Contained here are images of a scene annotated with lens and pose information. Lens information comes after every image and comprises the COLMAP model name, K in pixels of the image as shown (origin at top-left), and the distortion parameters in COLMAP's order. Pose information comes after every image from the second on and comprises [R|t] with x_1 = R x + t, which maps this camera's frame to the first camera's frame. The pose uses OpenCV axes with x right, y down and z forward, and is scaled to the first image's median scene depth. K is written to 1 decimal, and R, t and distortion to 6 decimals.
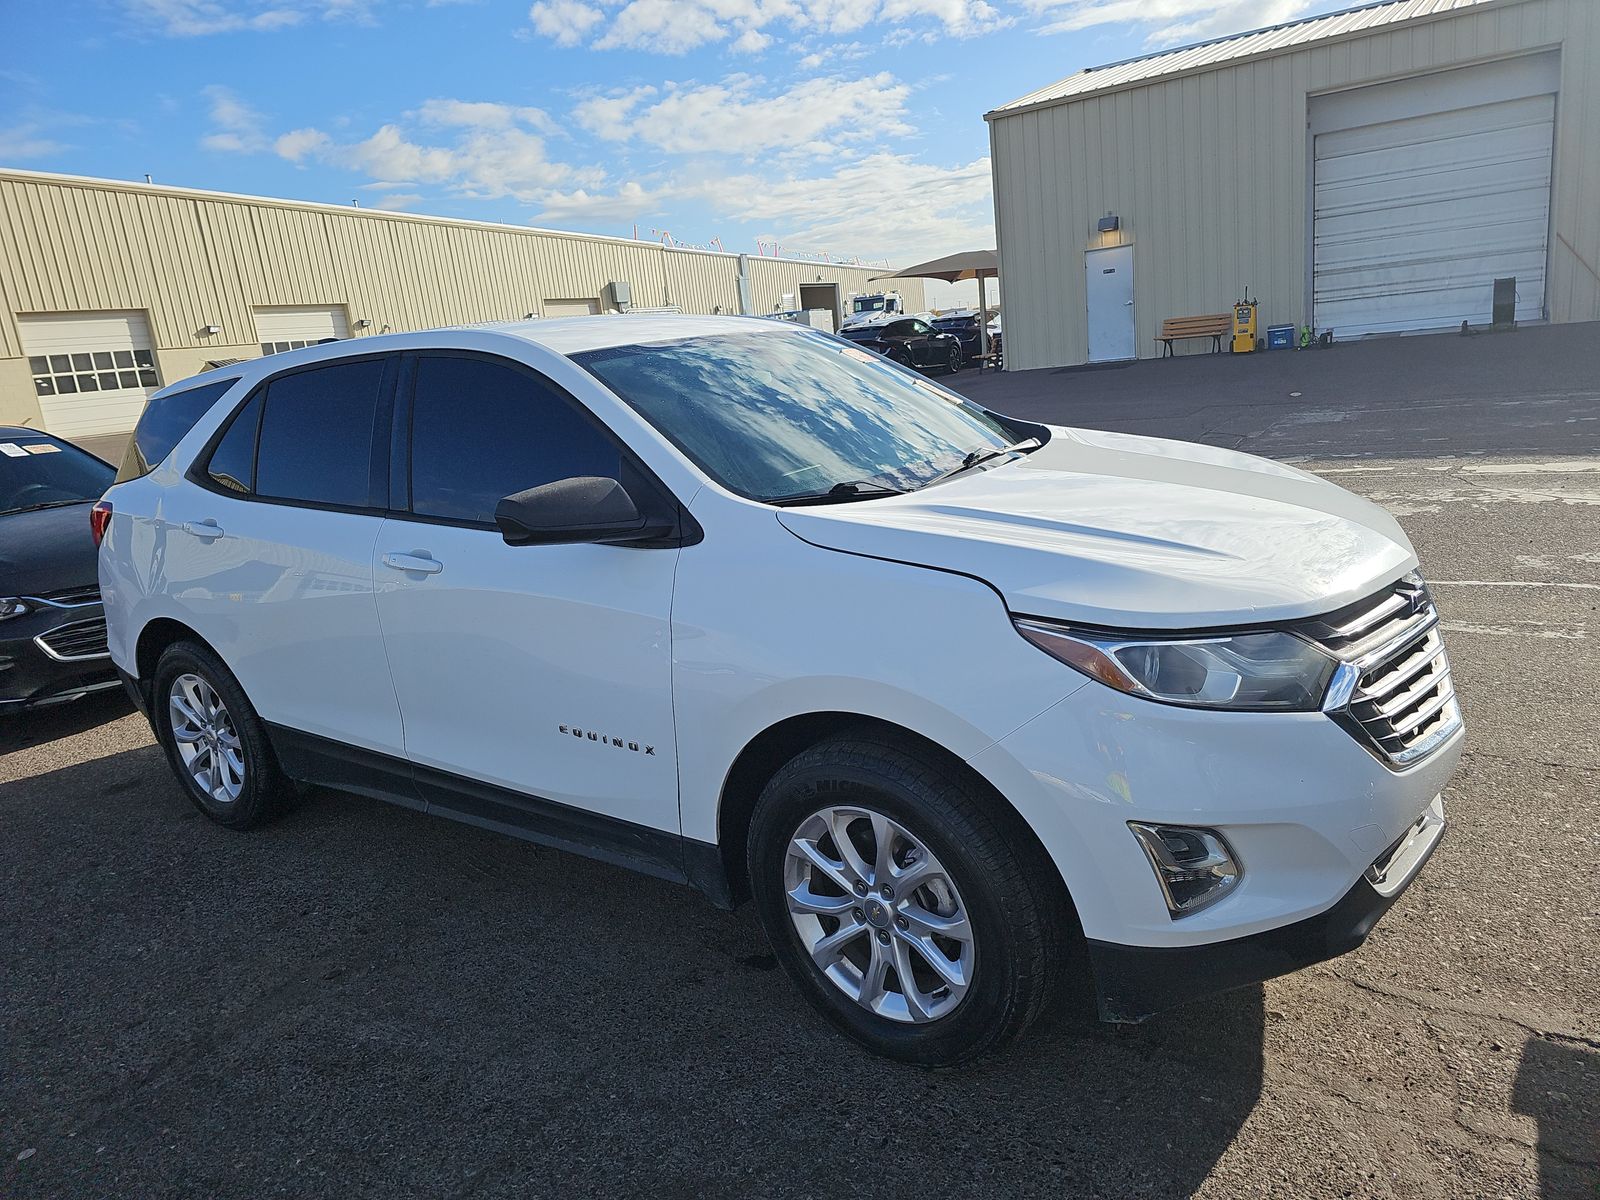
lens RADIAL K [[1023.9, 0, 800.8], [0, 1023.9, 630.4], [0, 0, 1]] dist [0.039458, -0.036367]
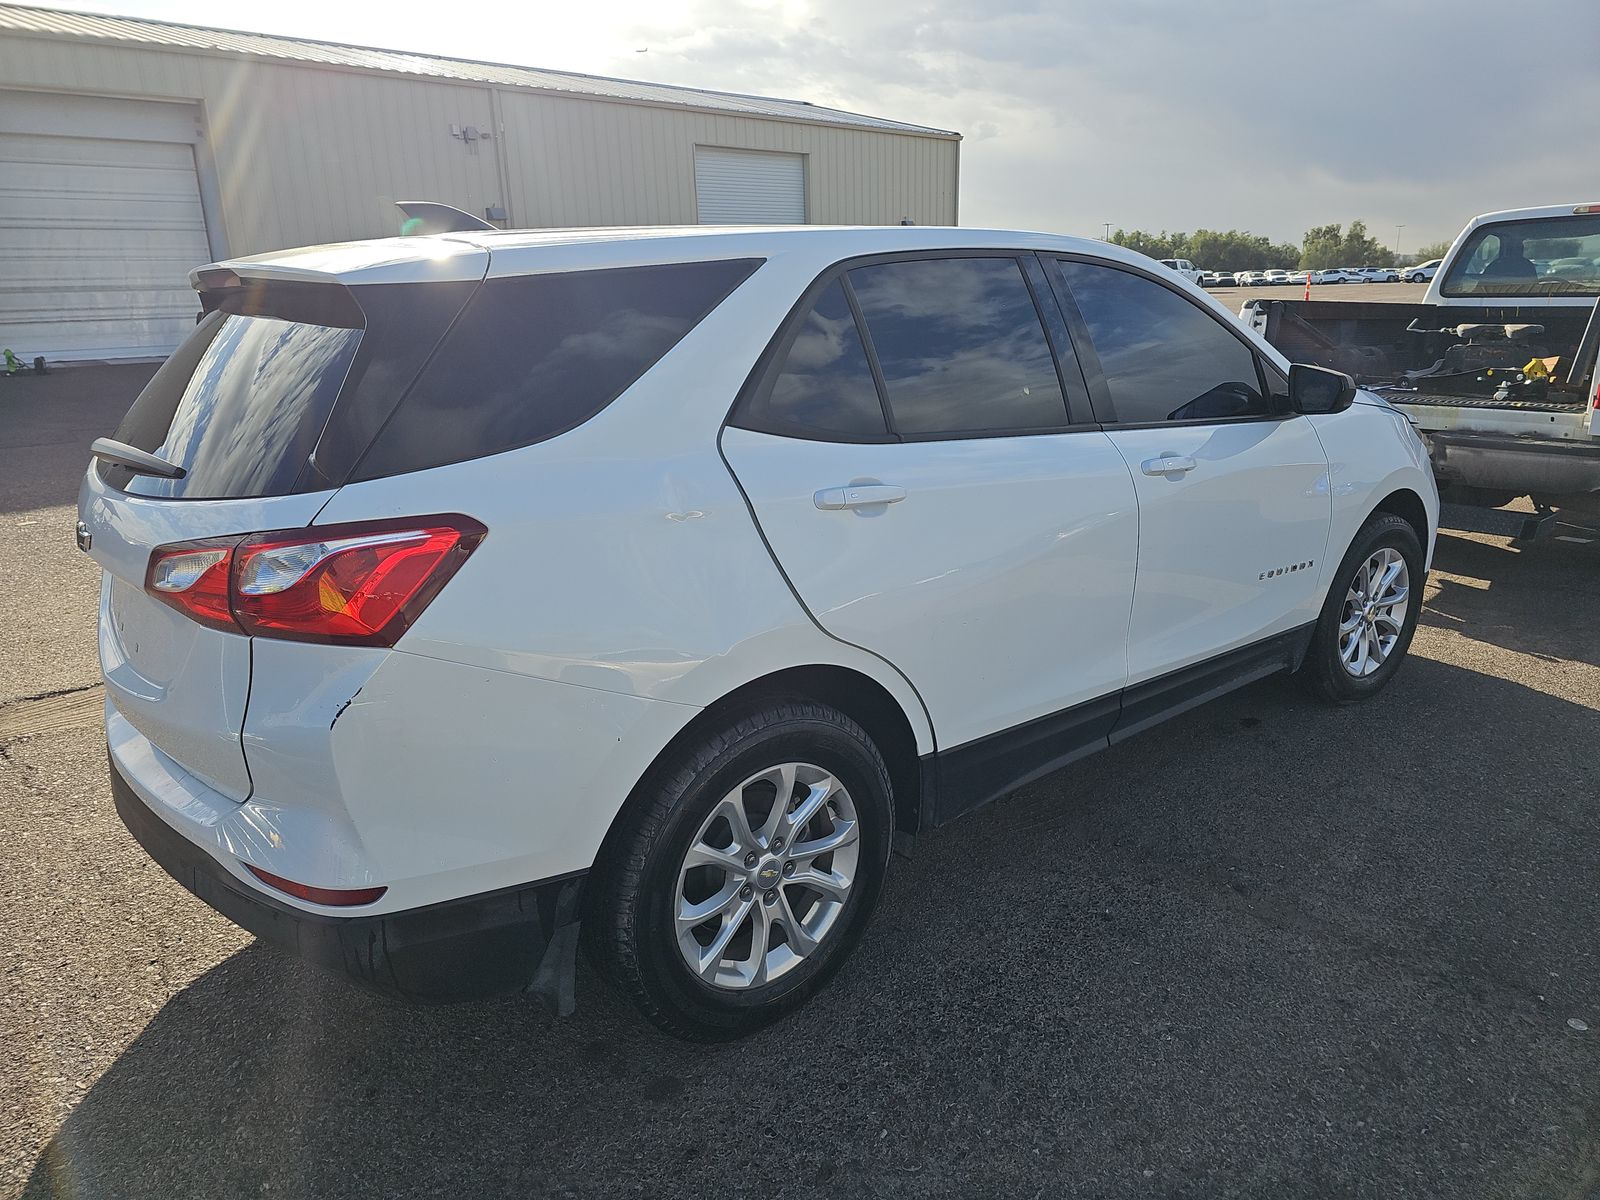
lens RADIAL K [[1085.3, 0, 800.0], [0, 1085.3, 600.0], [0, 0, 1]] dist [0.046225, -0.052356]
pose [[0.260784, -0.164729, 0.951239, -0.862239], [0.247548, 0.963801, 0.099038, -0.076734], [-0.933119, 0.209650, 0.292122, 0.597494]]
